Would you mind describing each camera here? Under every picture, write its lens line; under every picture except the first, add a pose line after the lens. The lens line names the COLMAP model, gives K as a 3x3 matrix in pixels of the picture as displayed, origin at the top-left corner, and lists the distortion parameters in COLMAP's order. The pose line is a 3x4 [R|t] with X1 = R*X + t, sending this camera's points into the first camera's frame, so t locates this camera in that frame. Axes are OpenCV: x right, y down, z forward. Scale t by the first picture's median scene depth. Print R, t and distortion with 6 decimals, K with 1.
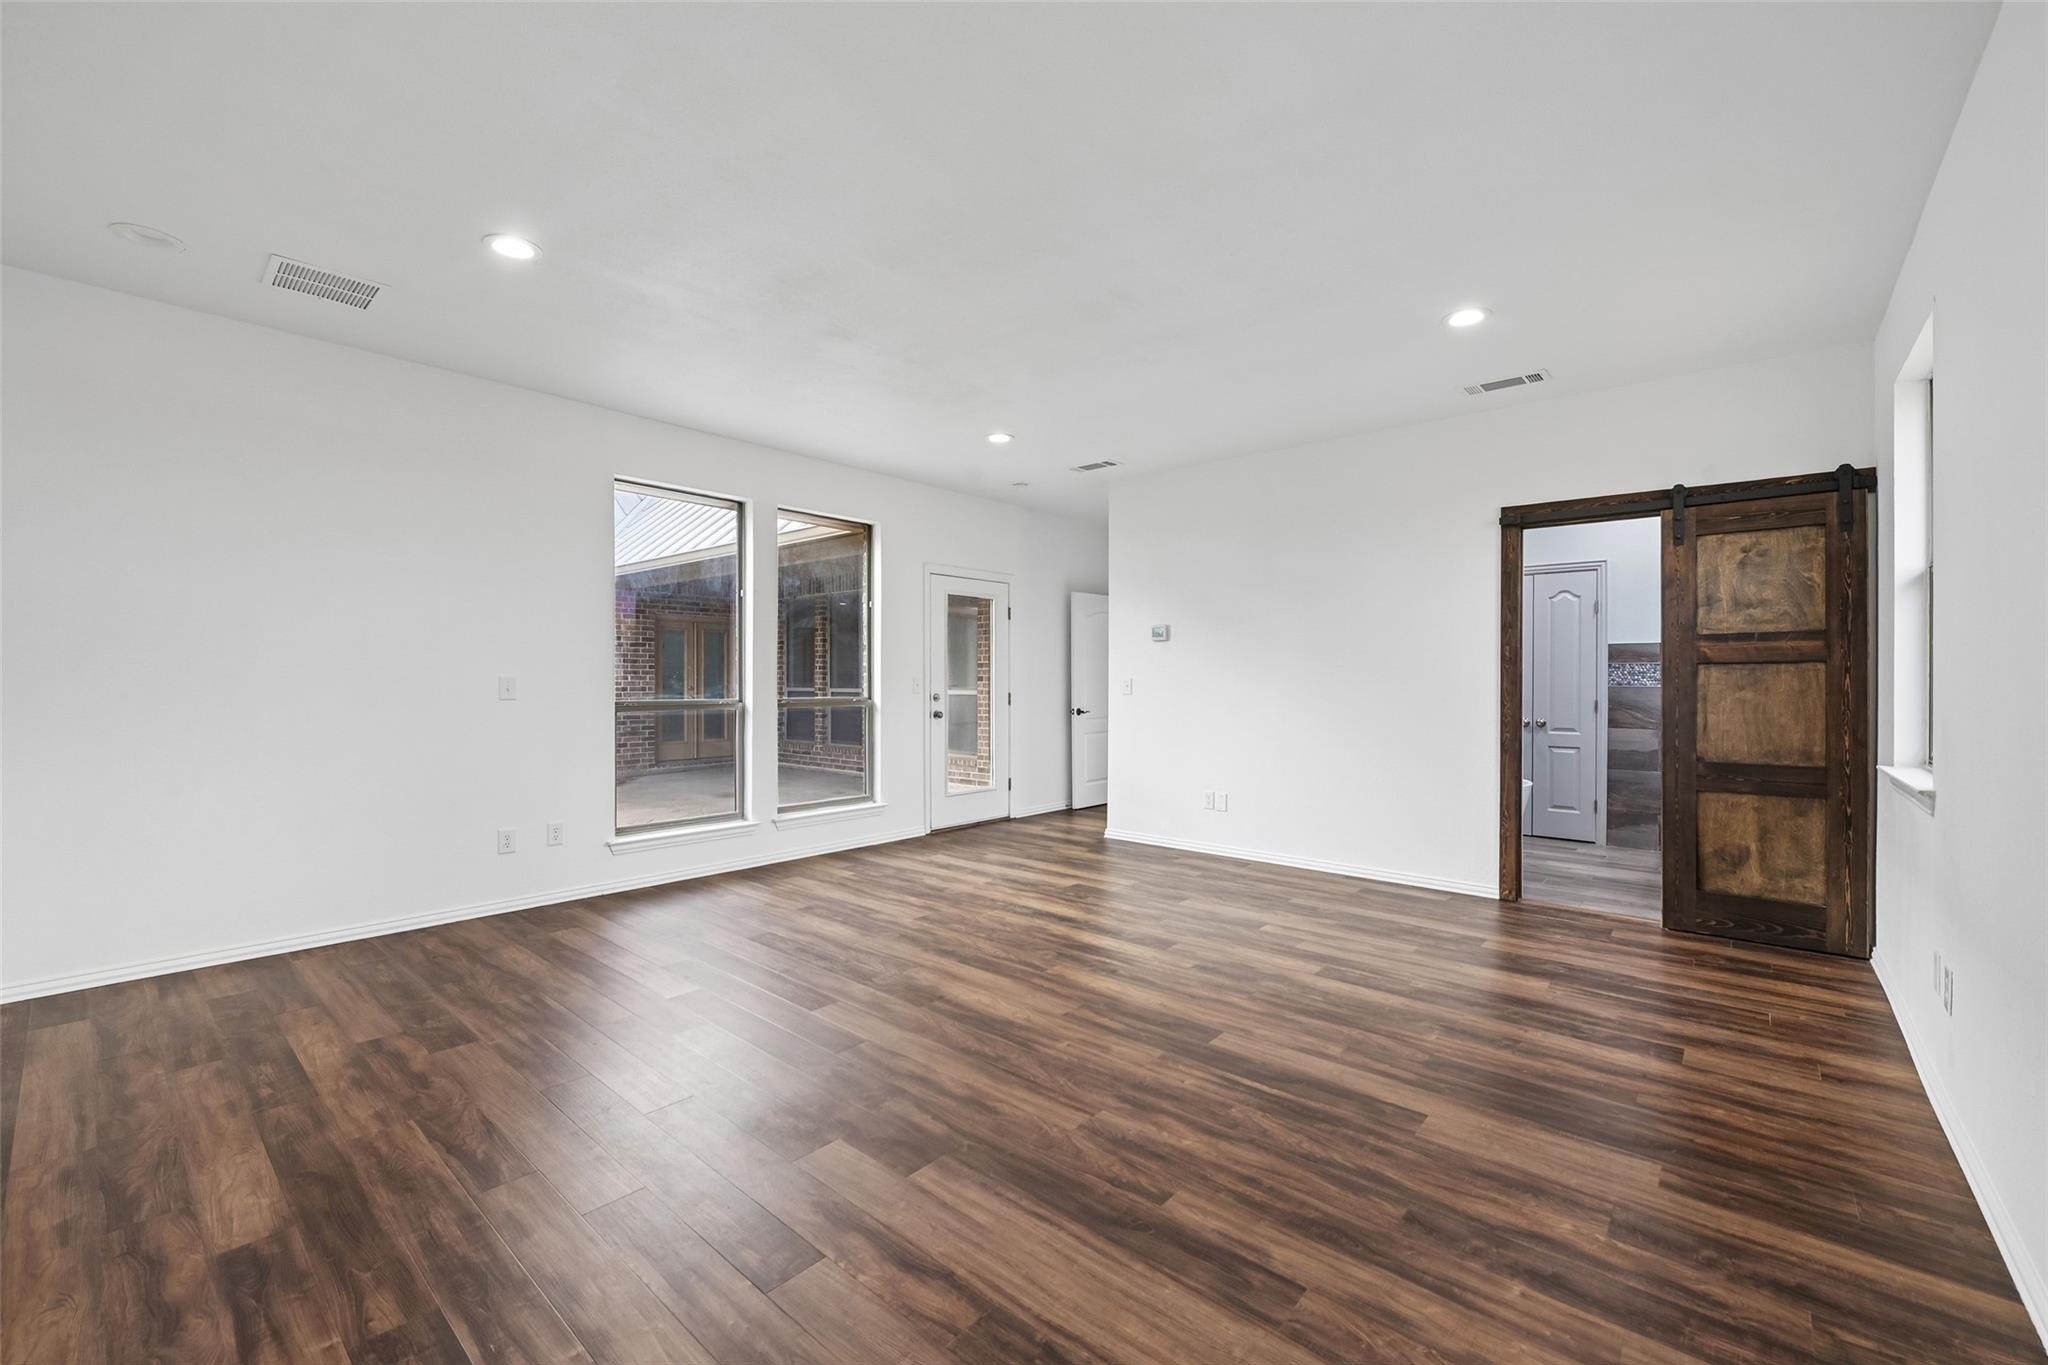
lens RADIAL K [[823.5, 0, 1037.2], [0, 823.5, 680.7], [0, 0, 1]] dist [0.000391, 0.000530]
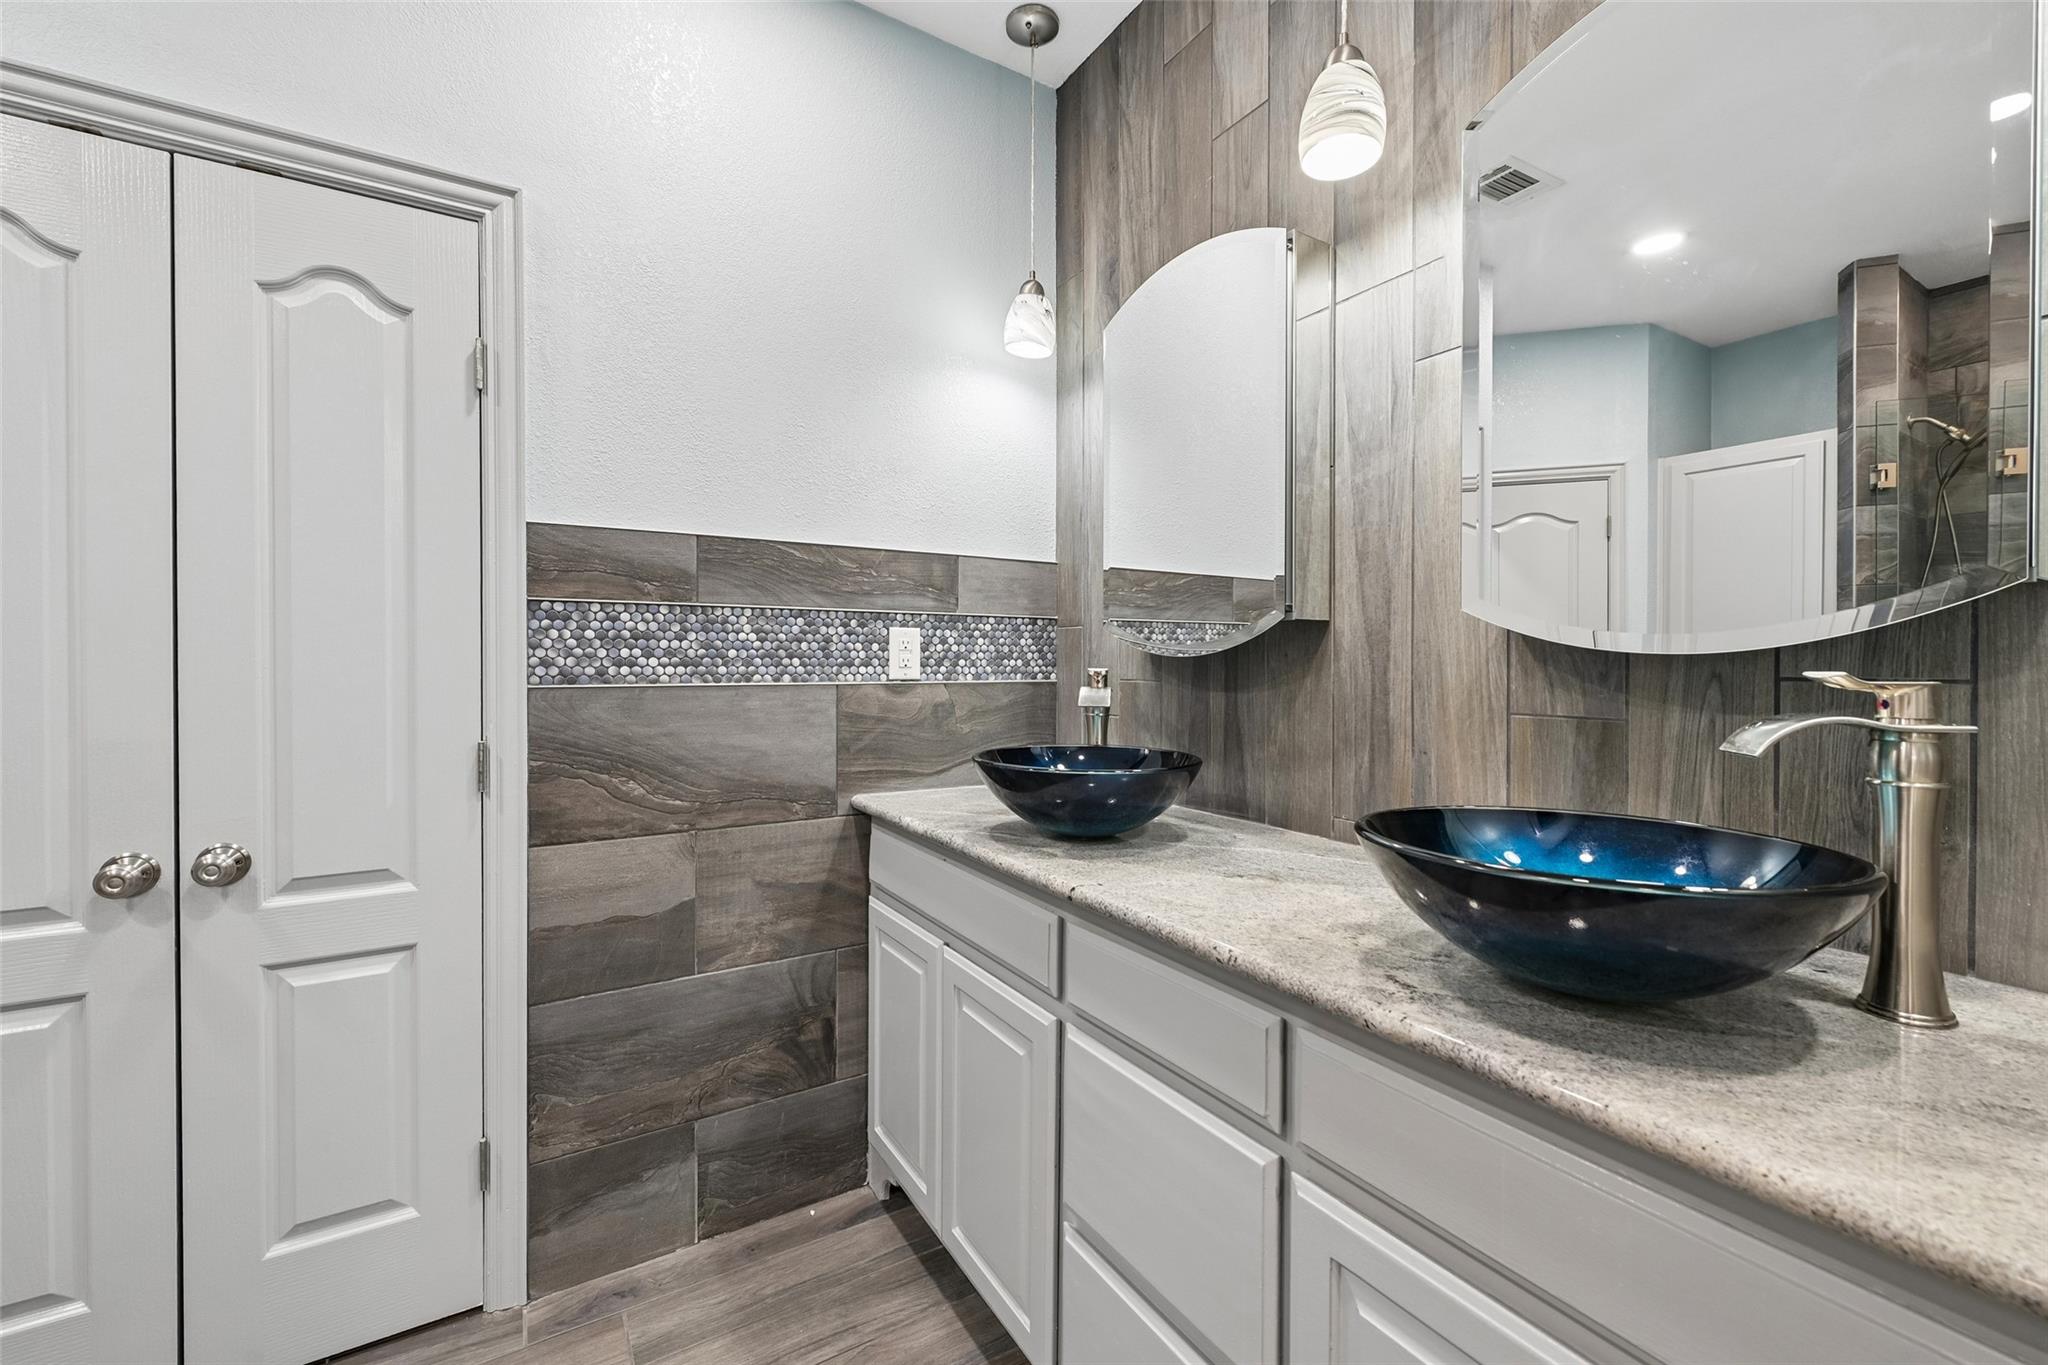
lens RADIAL K [[823.5, 0, 1035.0], [0, 823.5, 675.8], [0, 0, 1]] dist [0.000391, 0.000530]
pose [[0.284607, -0.010189, 0.958590, 0.491632], [0.002811, 0.999948, 0.009794, 0.001282], [-0.958640, -0.000093, 0.284621, 0.775977]]
